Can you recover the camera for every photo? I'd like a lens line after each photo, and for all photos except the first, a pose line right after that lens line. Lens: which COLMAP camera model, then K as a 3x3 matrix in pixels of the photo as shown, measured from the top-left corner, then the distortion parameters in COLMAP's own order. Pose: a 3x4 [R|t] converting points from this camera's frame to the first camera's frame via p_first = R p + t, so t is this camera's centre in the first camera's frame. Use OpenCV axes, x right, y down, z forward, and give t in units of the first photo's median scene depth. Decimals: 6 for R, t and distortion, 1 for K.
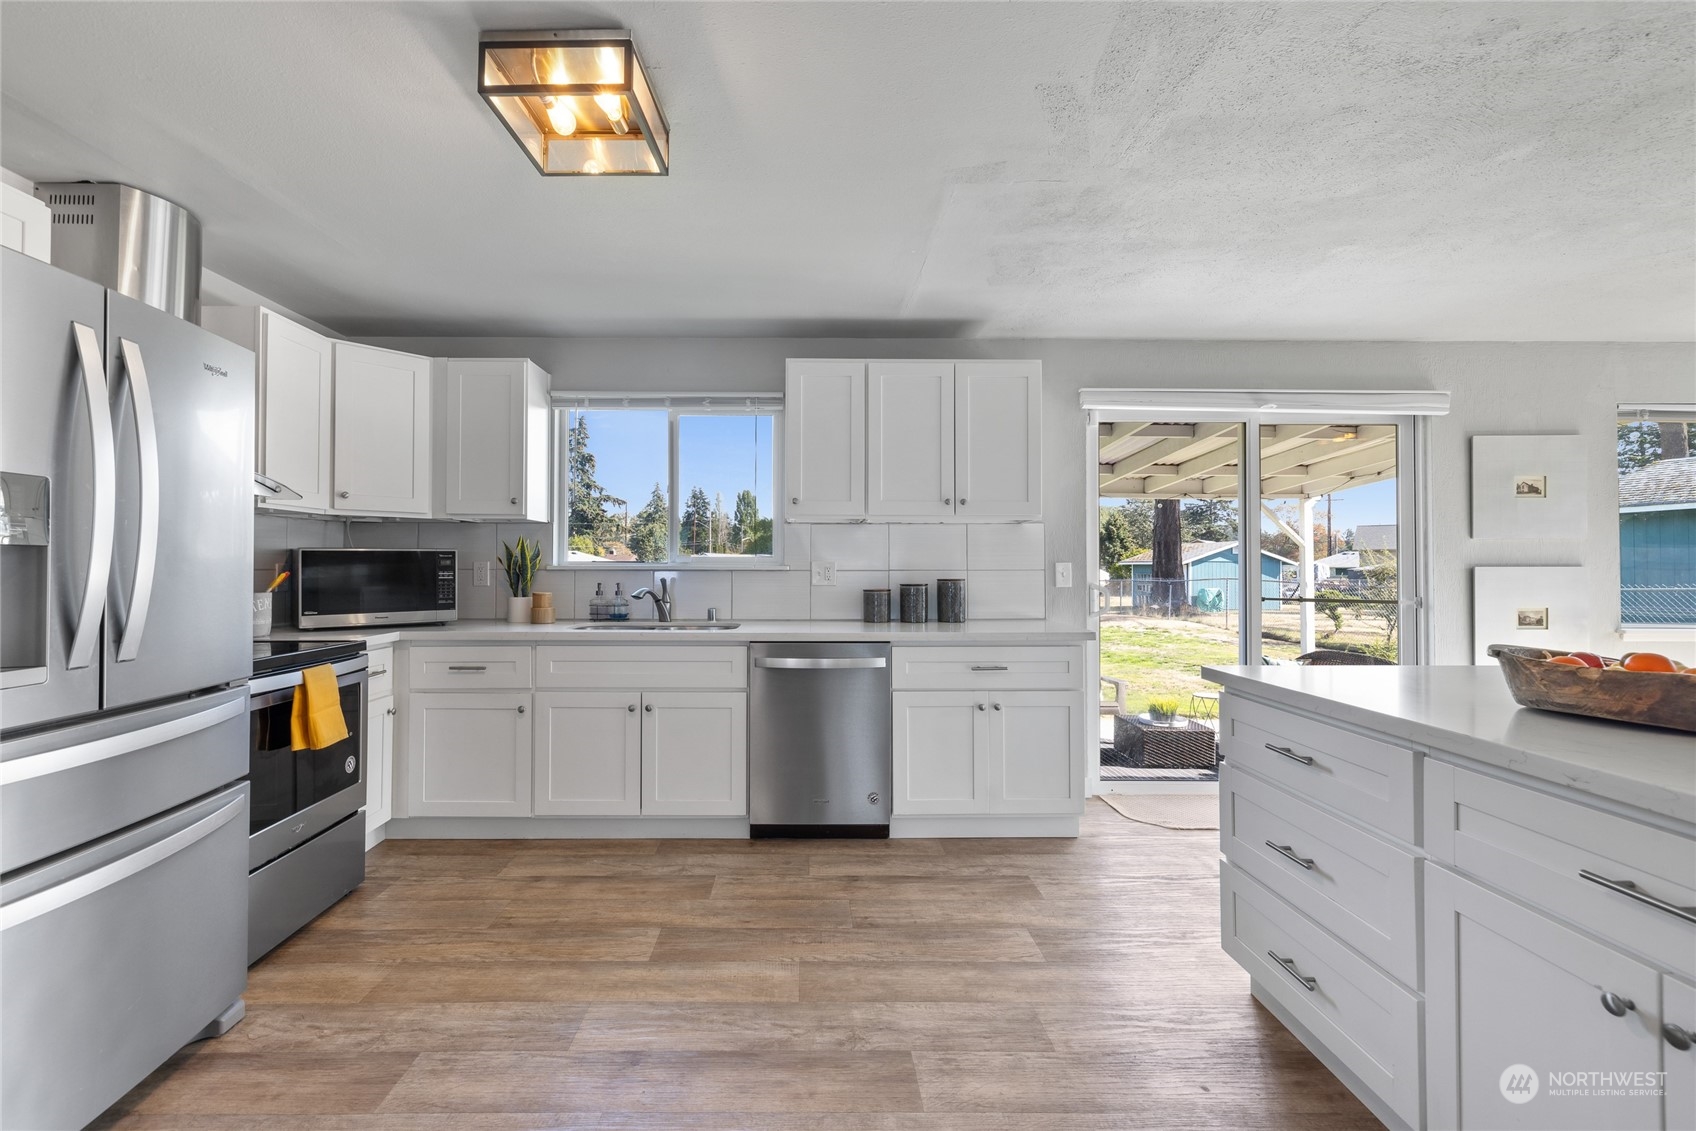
lens RADIAL K [[717.3, 0, 807.2], [0, 717.3, 561.0], [0, 0, 1]] dist [0.000799, 0.000004]
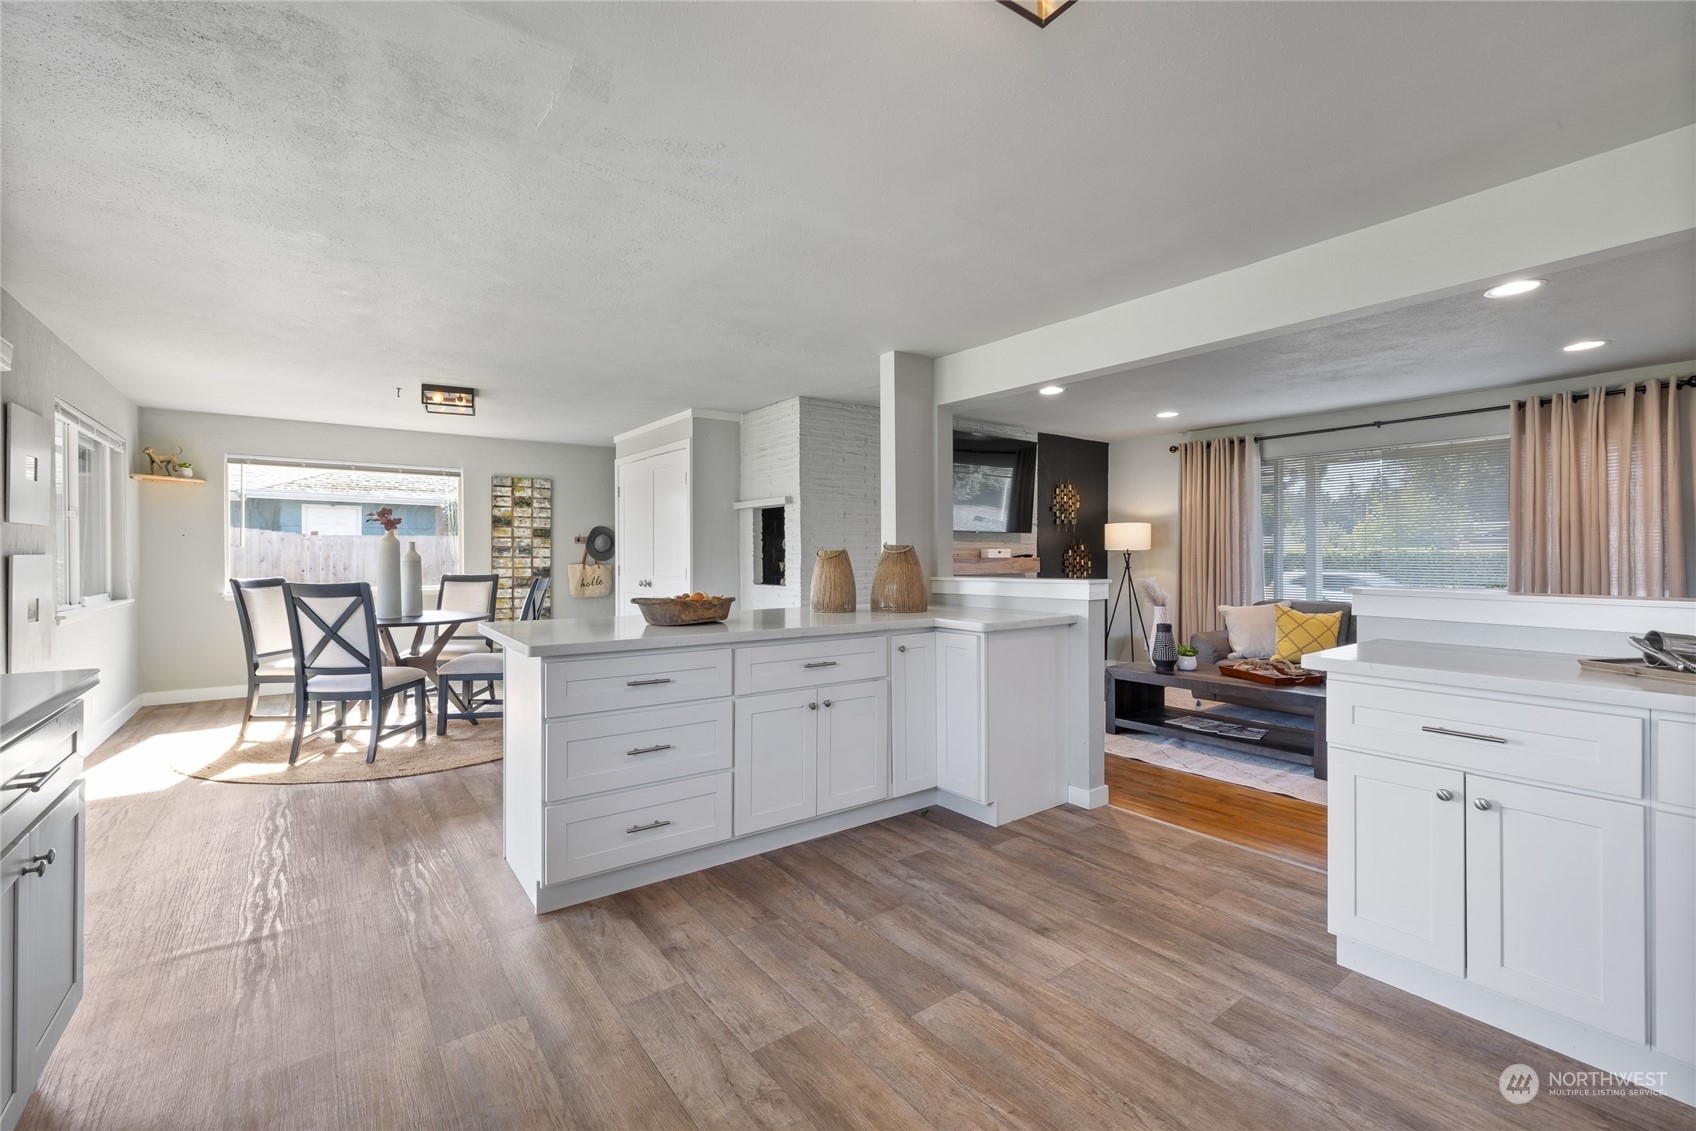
lens RADIAL K [[717.3, 0, 832.3], [0, 717.3, 556.0], [0, 0, 1]] dist [0.000799, 0.000004]
pose [[-0.593704, -0.002142, 0.804681, -0.406681], [-0.007410, 0.999969, -0.002806, 0.005438], [-0.804649, -0.007629, -0.593701, 0.862859]]
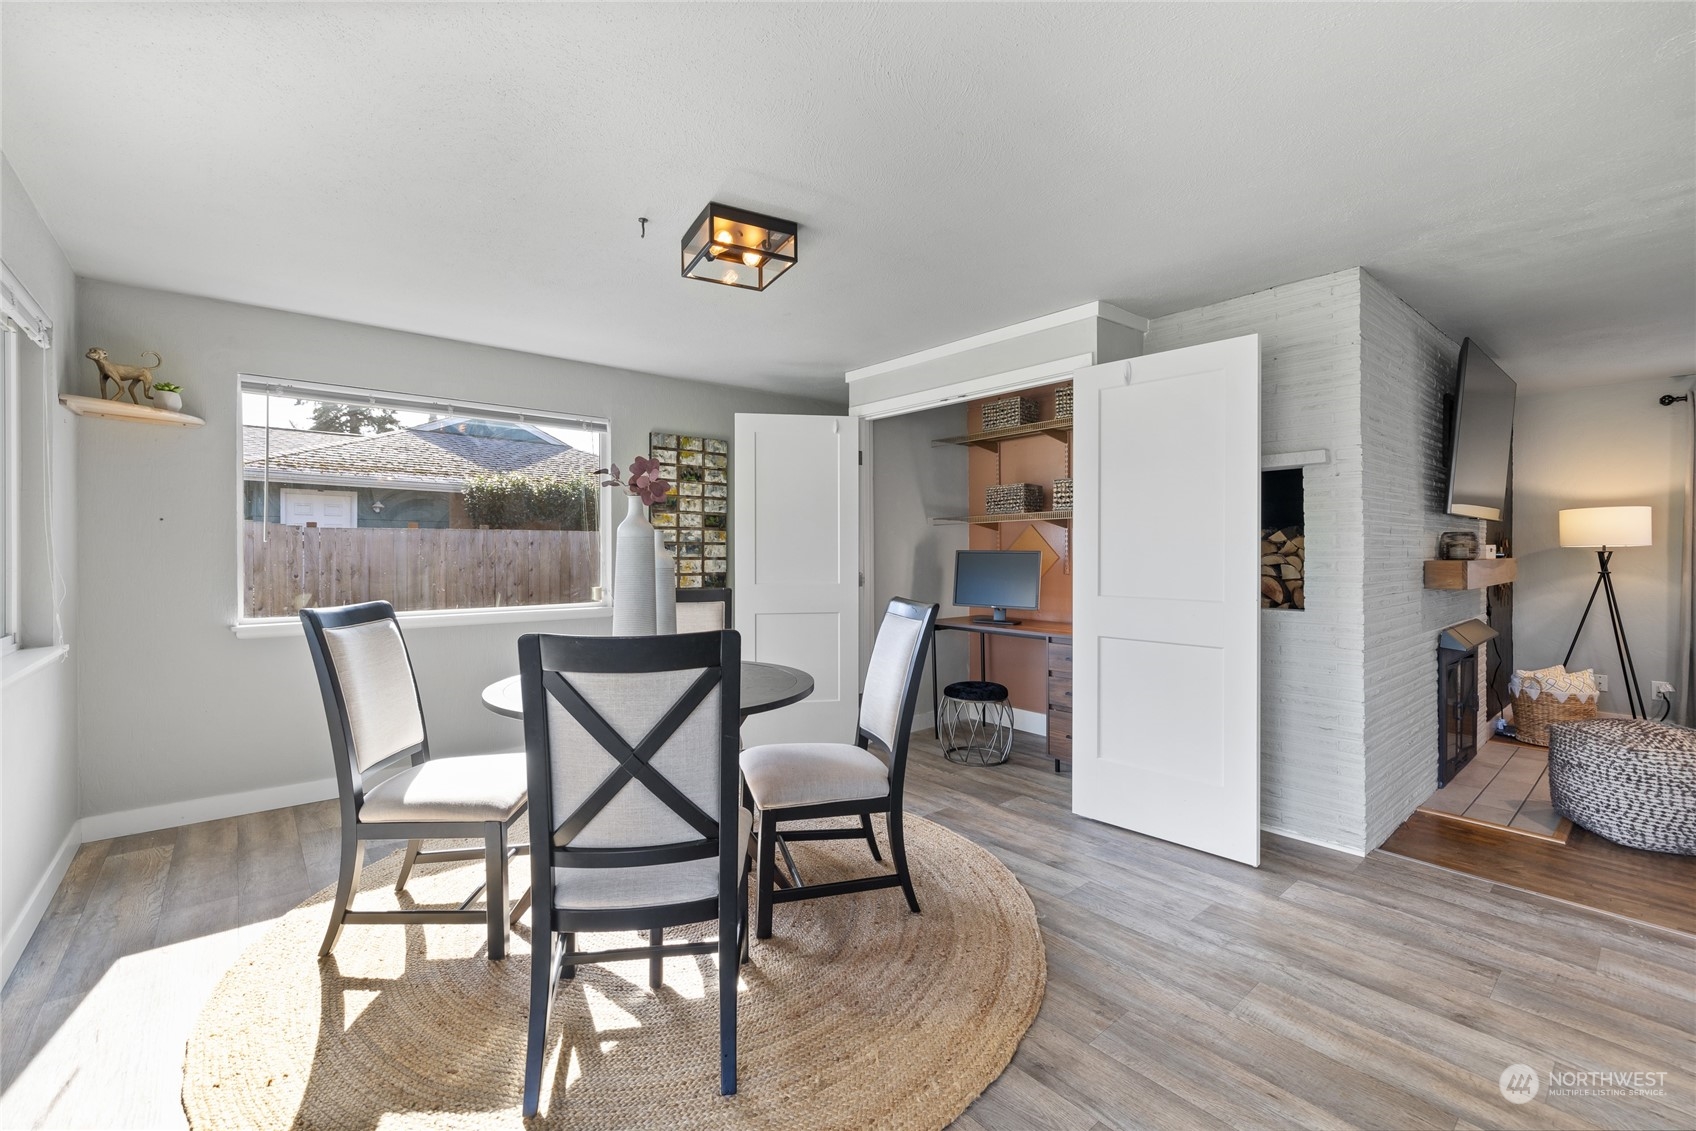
lens RADIAL K [[717.3, 0, 831.2], [0, 717.3, 553.1], [0, 0, 1]] dist [0.000799, 0.000004]
pose [[-0.641950, -0.000545, 0.766747, 0.716546], [-0.006800, 0.999964, -0.004982, 0.004643], [-0.766717, -0.008412, -0.641930, 1.037483]]
